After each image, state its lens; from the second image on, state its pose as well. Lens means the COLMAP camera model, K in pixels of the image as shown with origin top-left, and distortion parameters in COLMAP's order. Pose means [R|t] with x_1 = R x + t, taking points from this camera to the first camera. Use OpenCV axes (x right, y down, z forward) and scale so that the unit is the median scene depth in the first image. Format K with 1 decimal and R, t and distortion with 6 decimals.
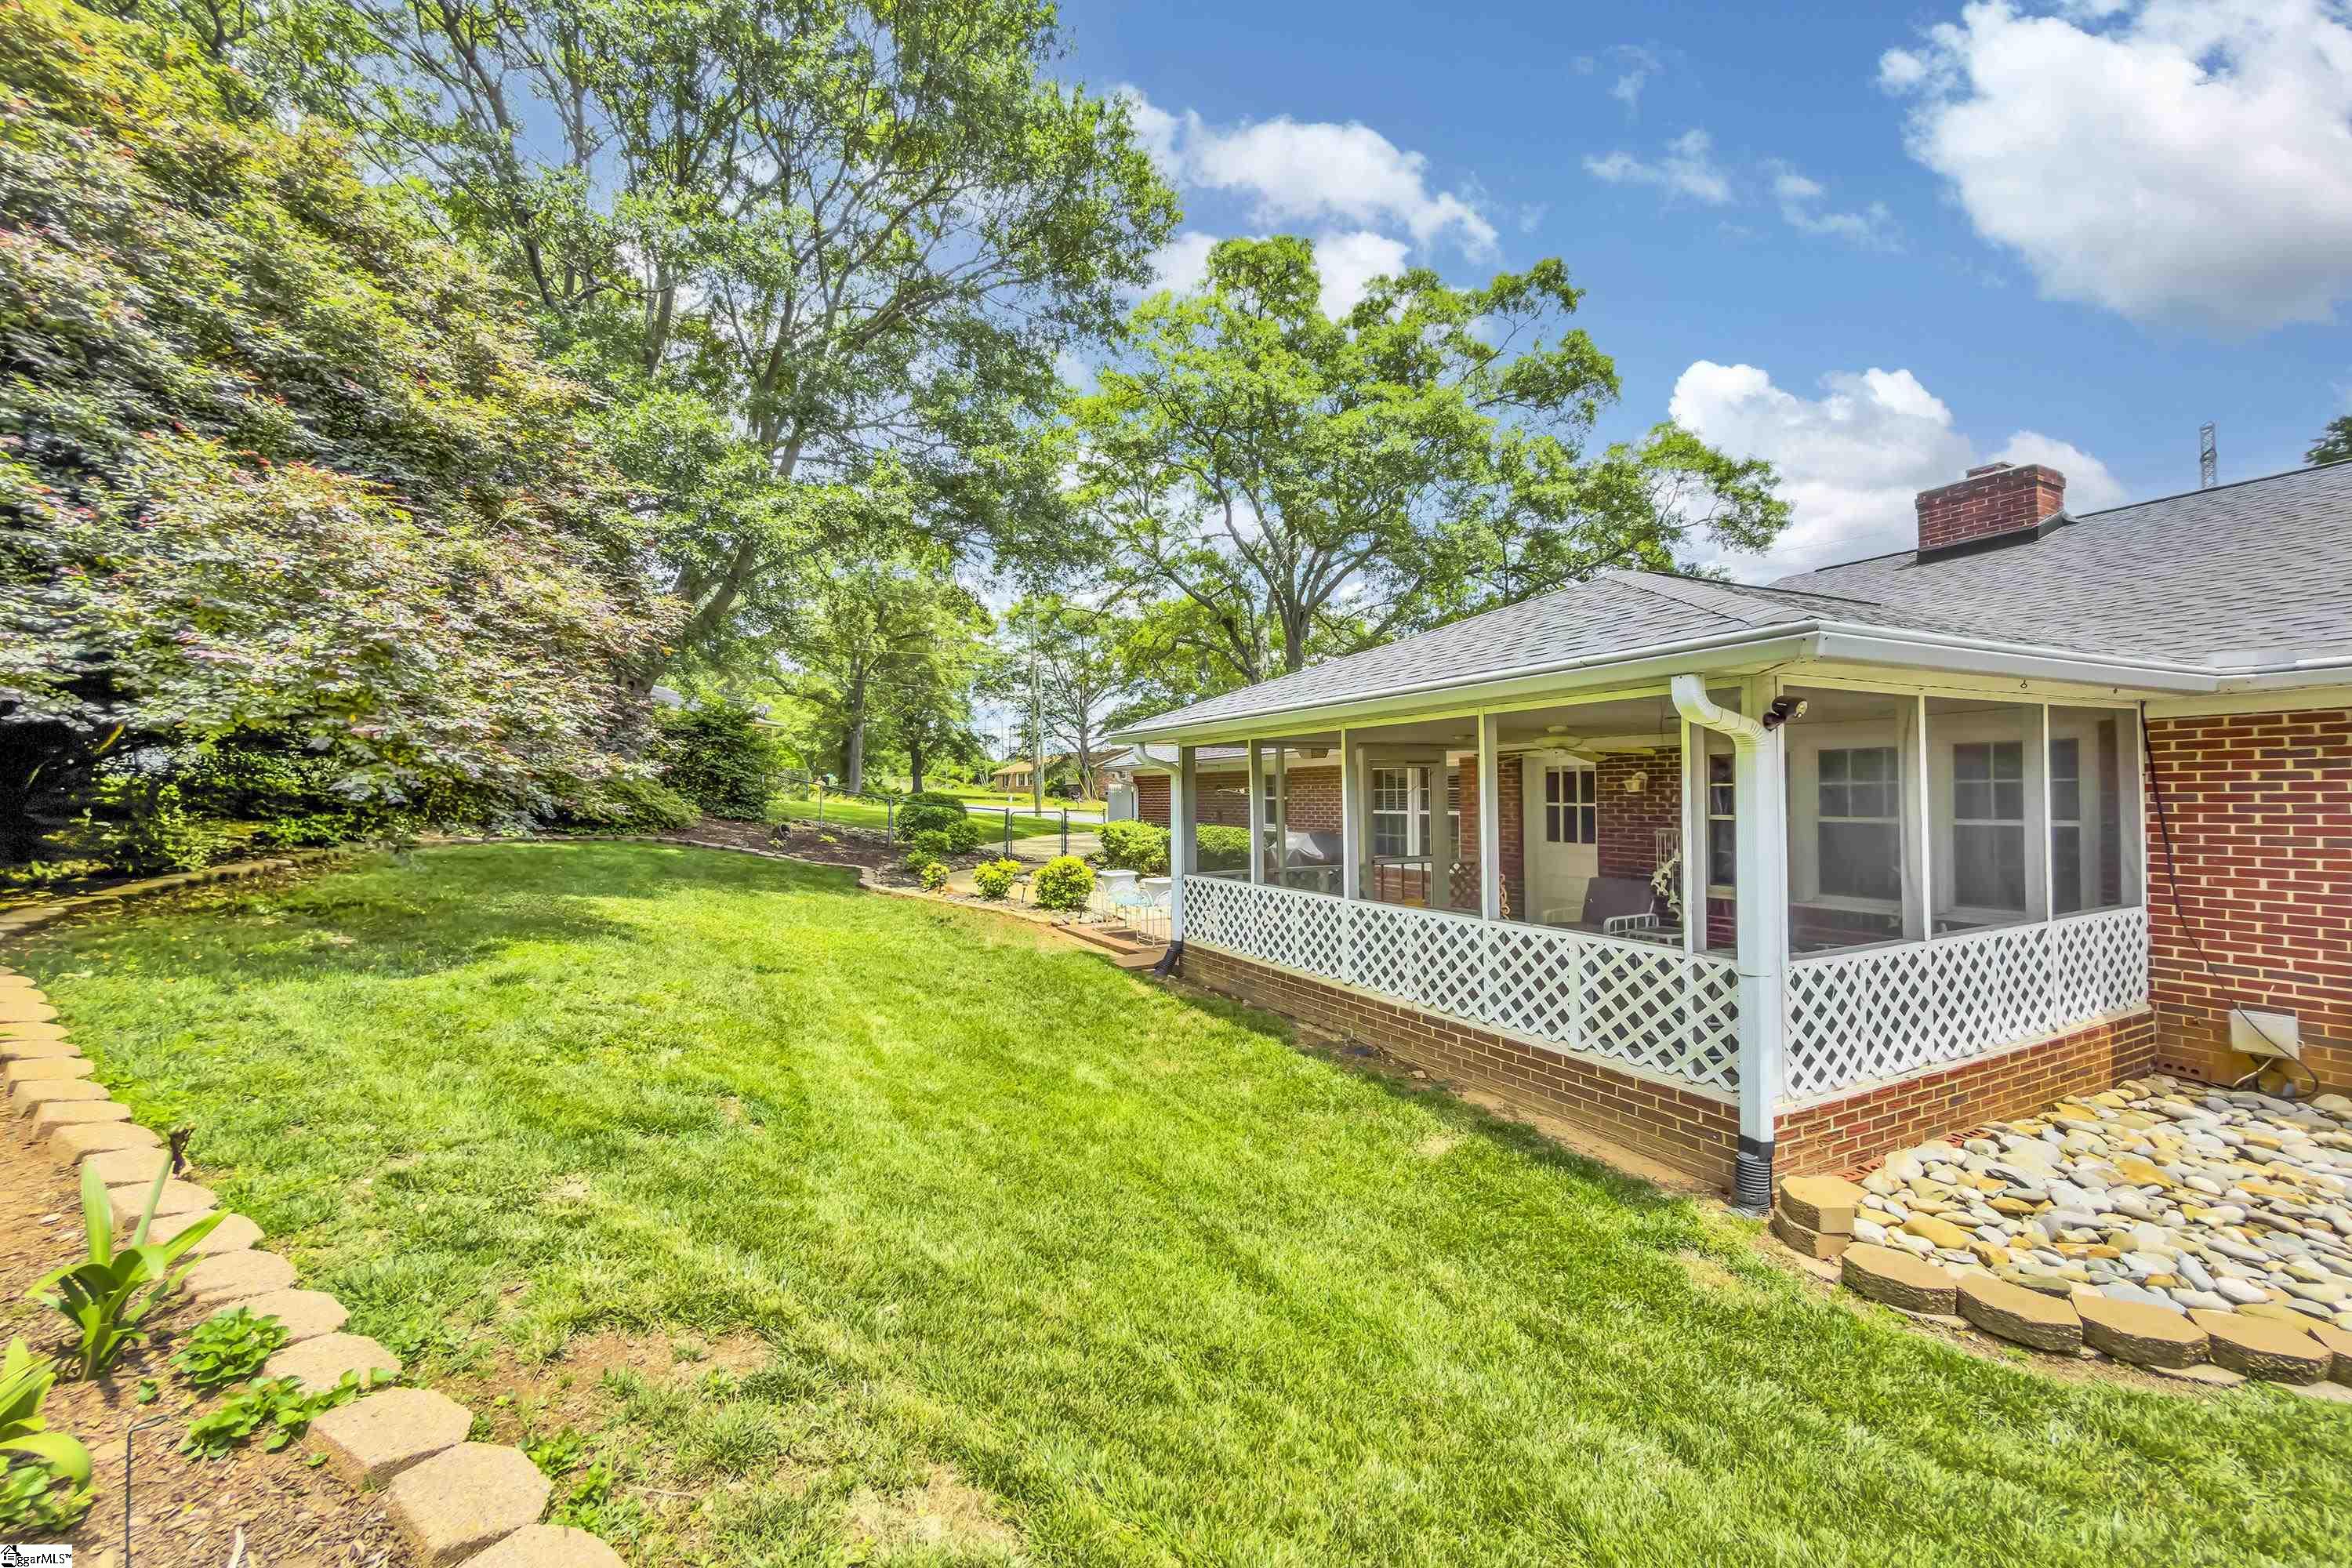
lens RADIAL K [[945.4, 0, 1175.6], [0, 945.4, 786.3], [0, 0, 1]] dist [-0.000605, -0.000036]
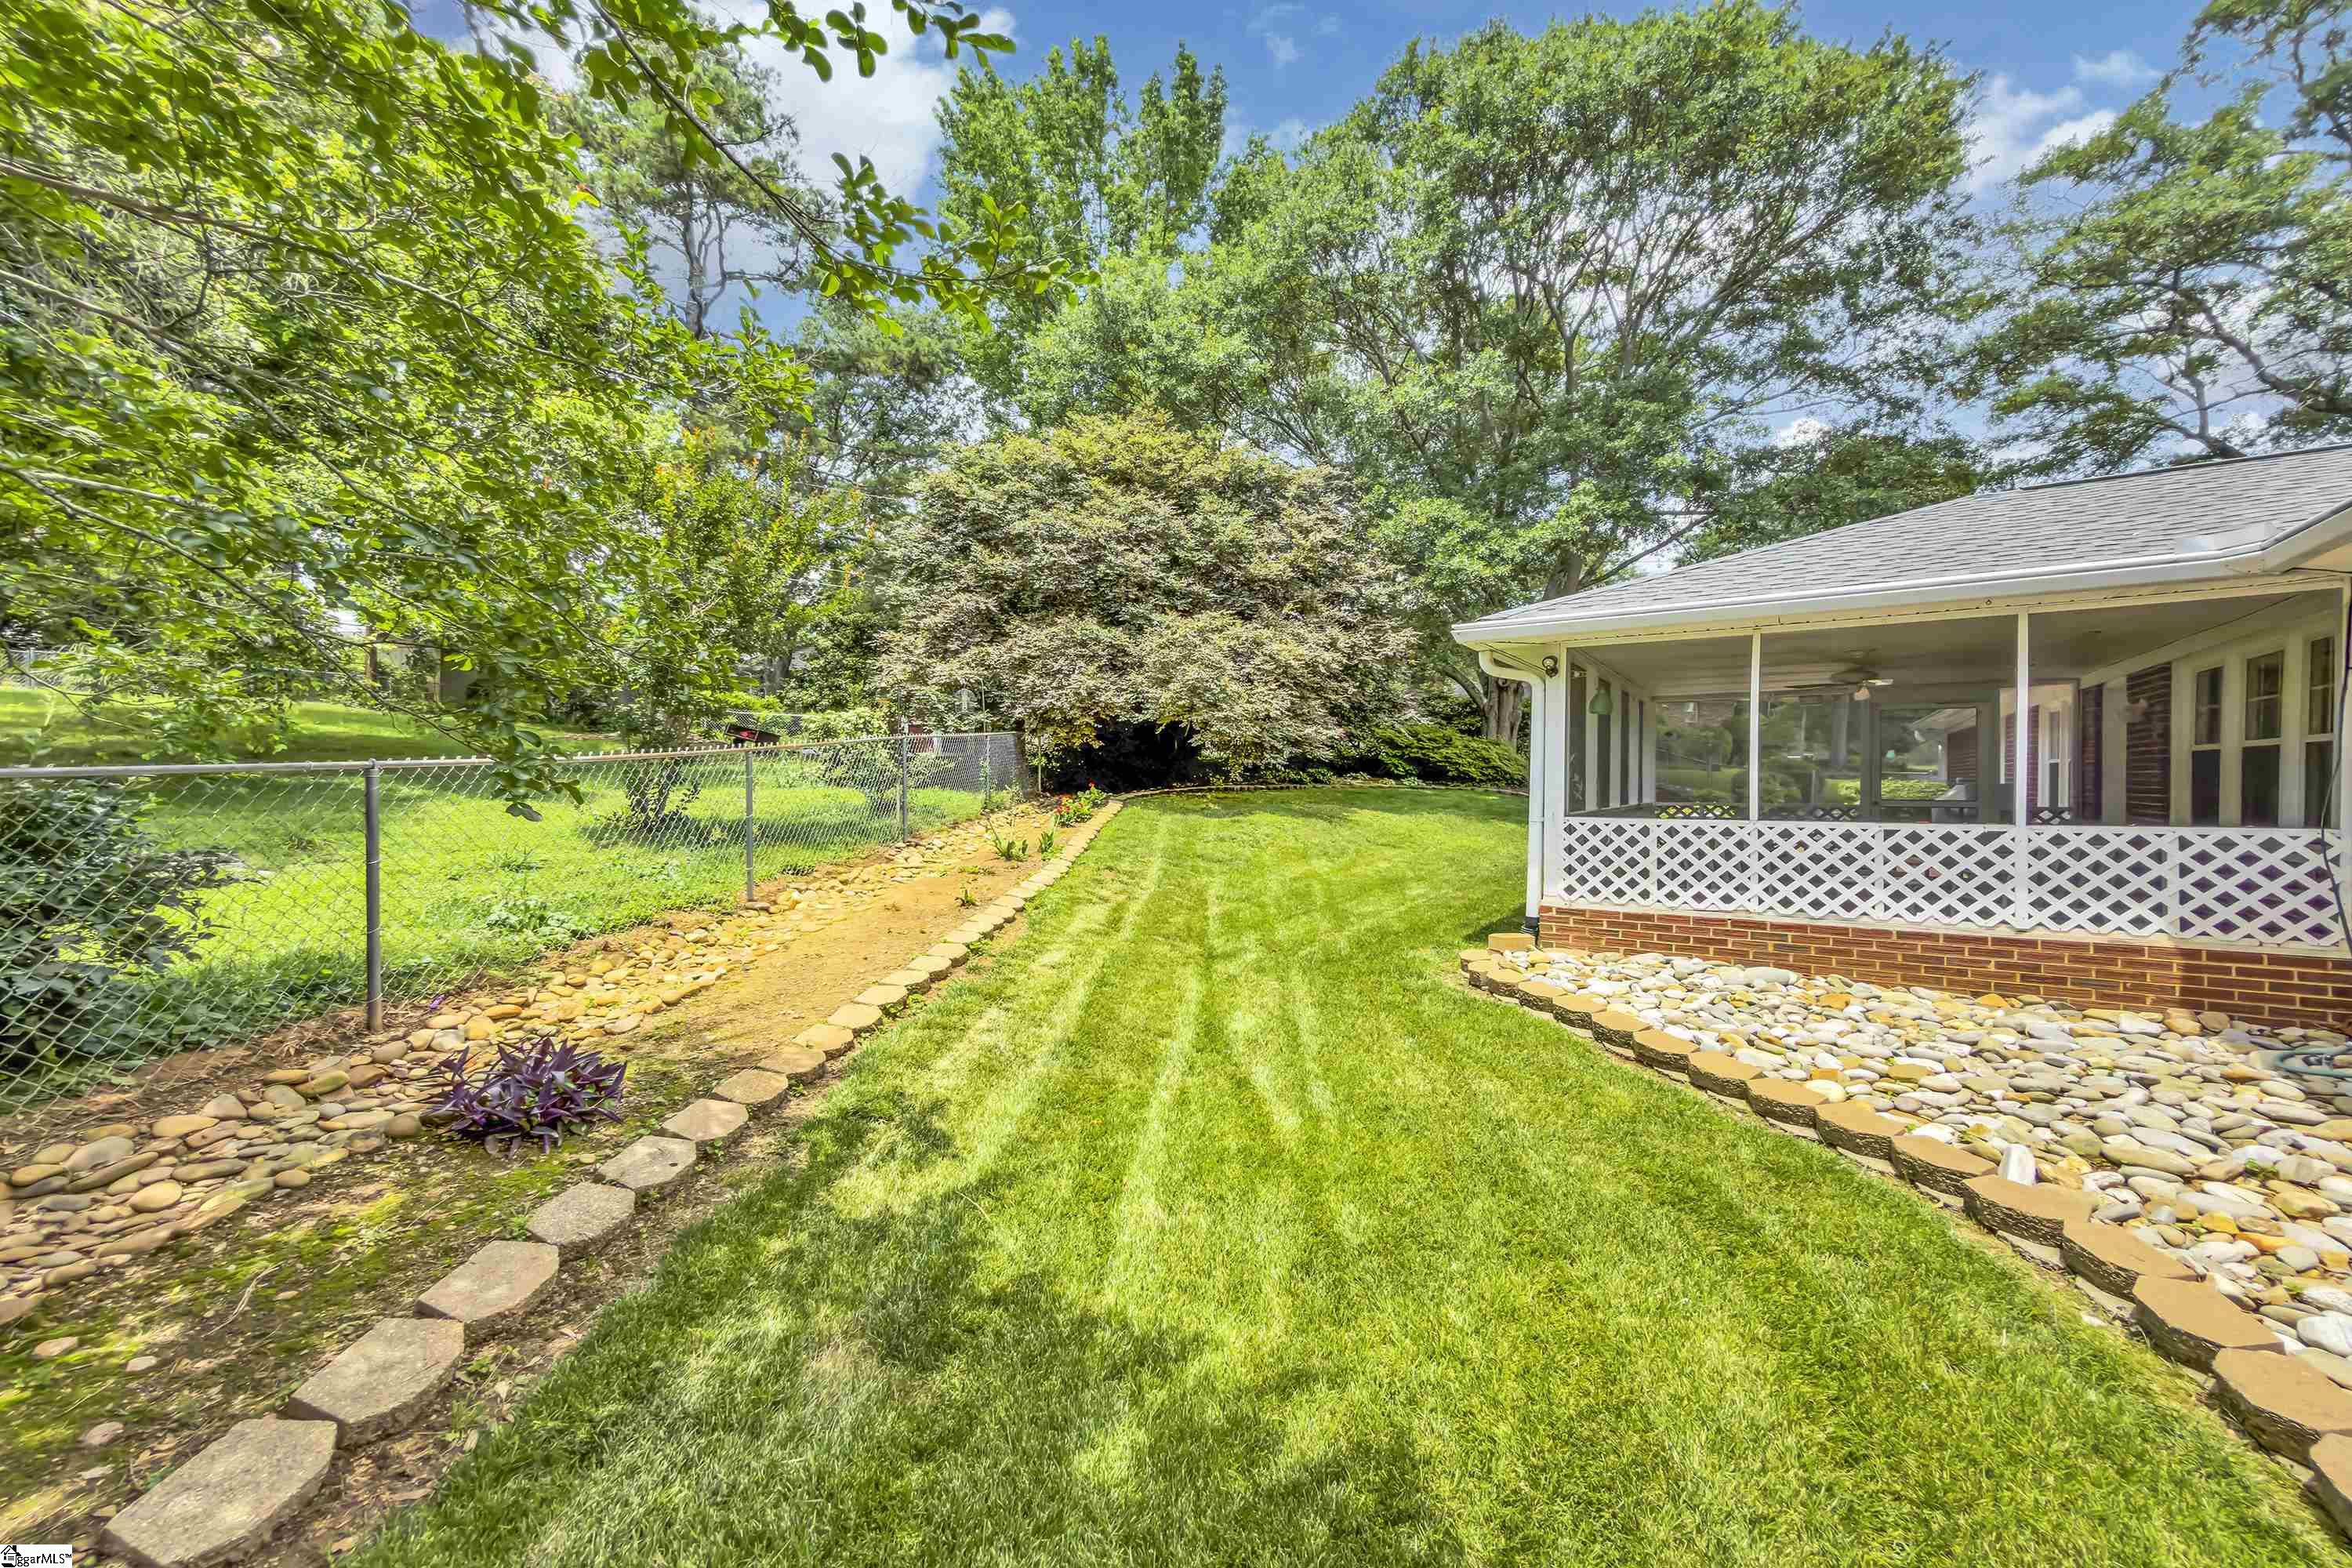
lens RADIAL K [[945.4, 0, 1175.9], [0, 945.4, 784.6], [0, 0, 1]] dist [-0.000605, -0.000036]
pose [[0.493326, 0.013215, -0.869744, 1.709736], [-0.000450, 0.999888, 0.014938, 0.103360], [0.869844, -0.006978, 0.493277, -0.390302]]
